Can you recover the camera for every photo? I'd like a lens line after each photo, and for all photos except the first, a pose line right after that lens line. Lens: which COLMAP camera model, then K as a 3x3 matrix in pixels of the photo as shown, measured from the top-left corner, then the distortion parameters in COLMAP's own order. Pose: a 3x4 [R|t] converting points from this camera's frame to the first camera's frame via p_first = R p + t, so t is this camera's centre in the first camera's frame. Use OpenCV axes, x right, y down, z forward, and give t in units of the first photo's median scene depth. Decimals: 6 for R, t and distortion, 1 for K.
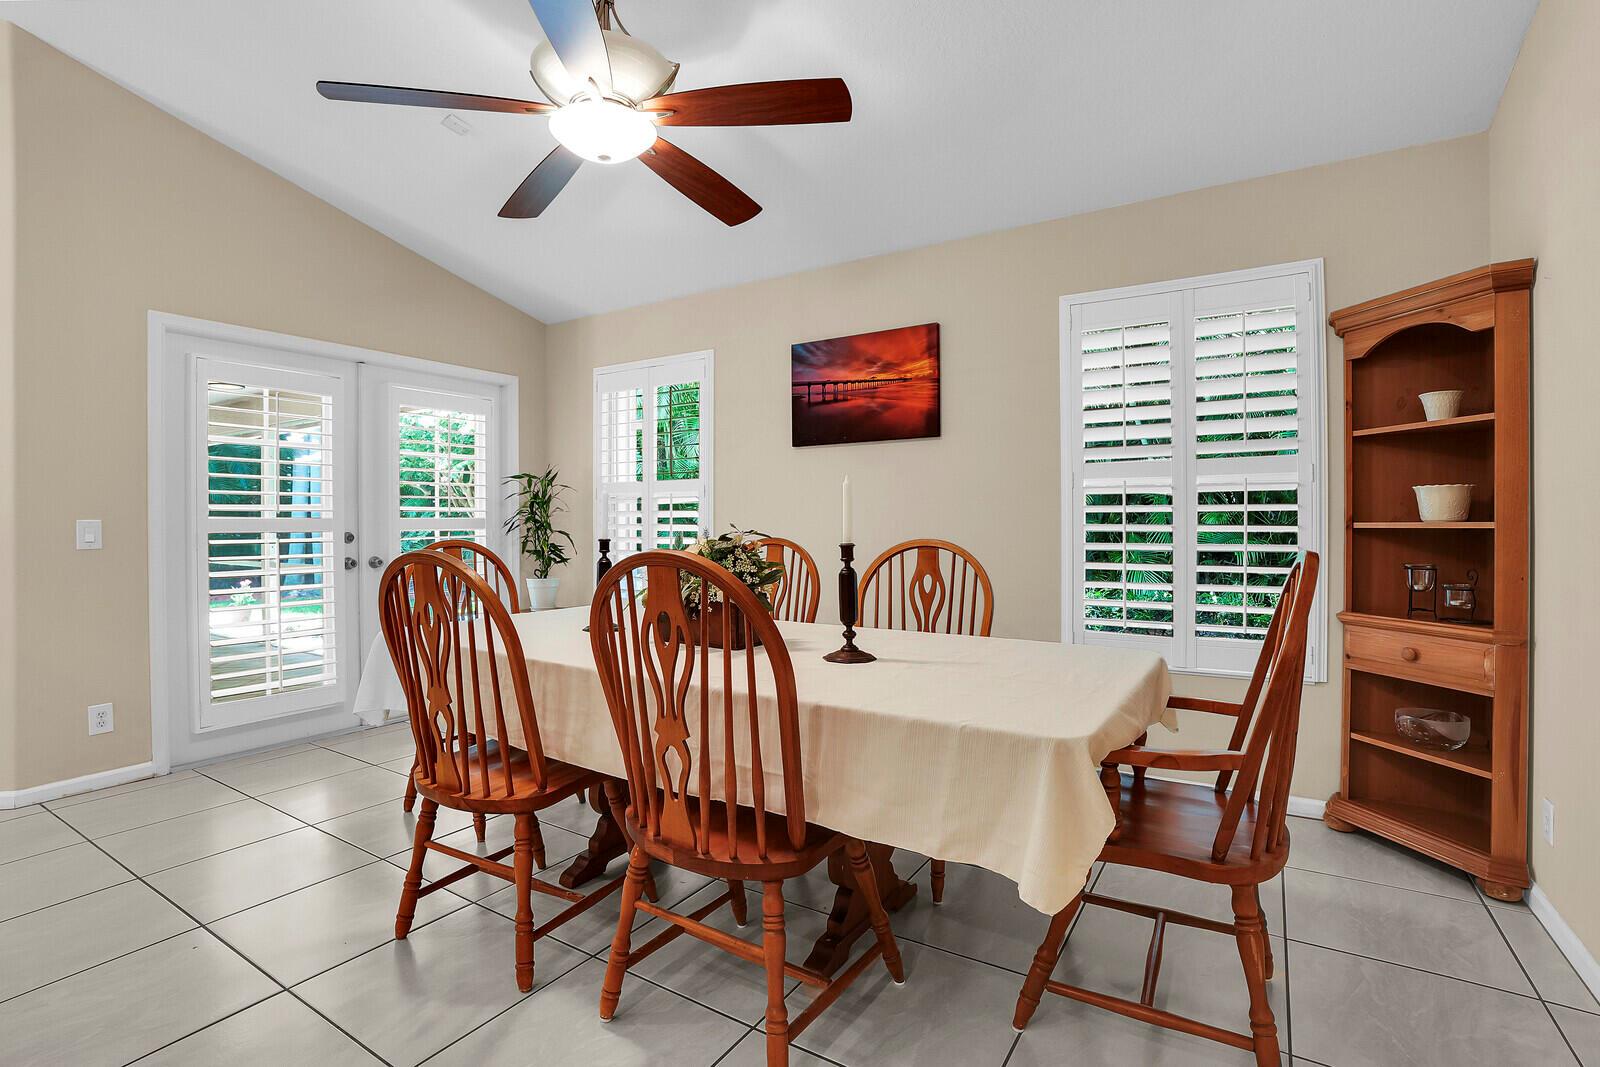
lens RADIAL K [[771.5, 0, 806.3], [0, 771.5, 513.8], [0, 0, 1]] dist [-0.029789, -0.000032]
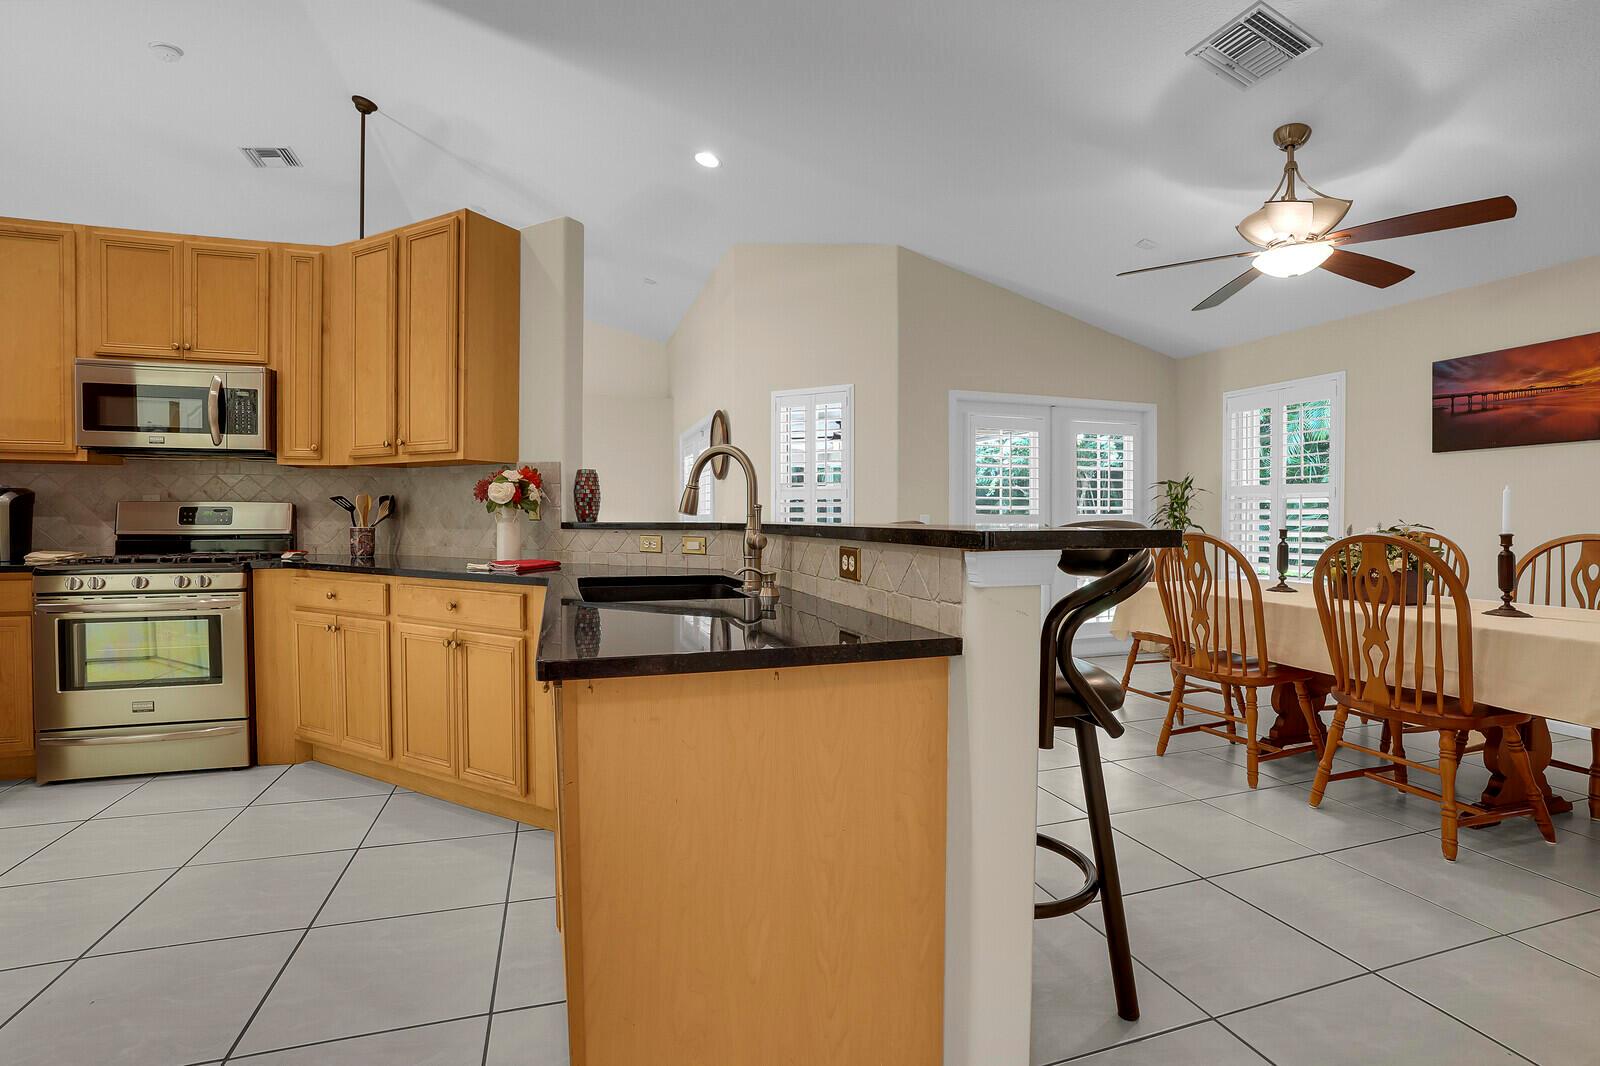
lens RADIAL K [[754.5, 0, 802.8], [0, 754.5, 529.9], [0, 0, 1]] dist [-0.064999, 0.026748]
pose [[0.769461, 0.015565, -0.638504, -0.047859], [0.001028, 0.999672, 0.025609, -0.002124], [0.638693, -0.020361, 0.769192, -0.451470]]
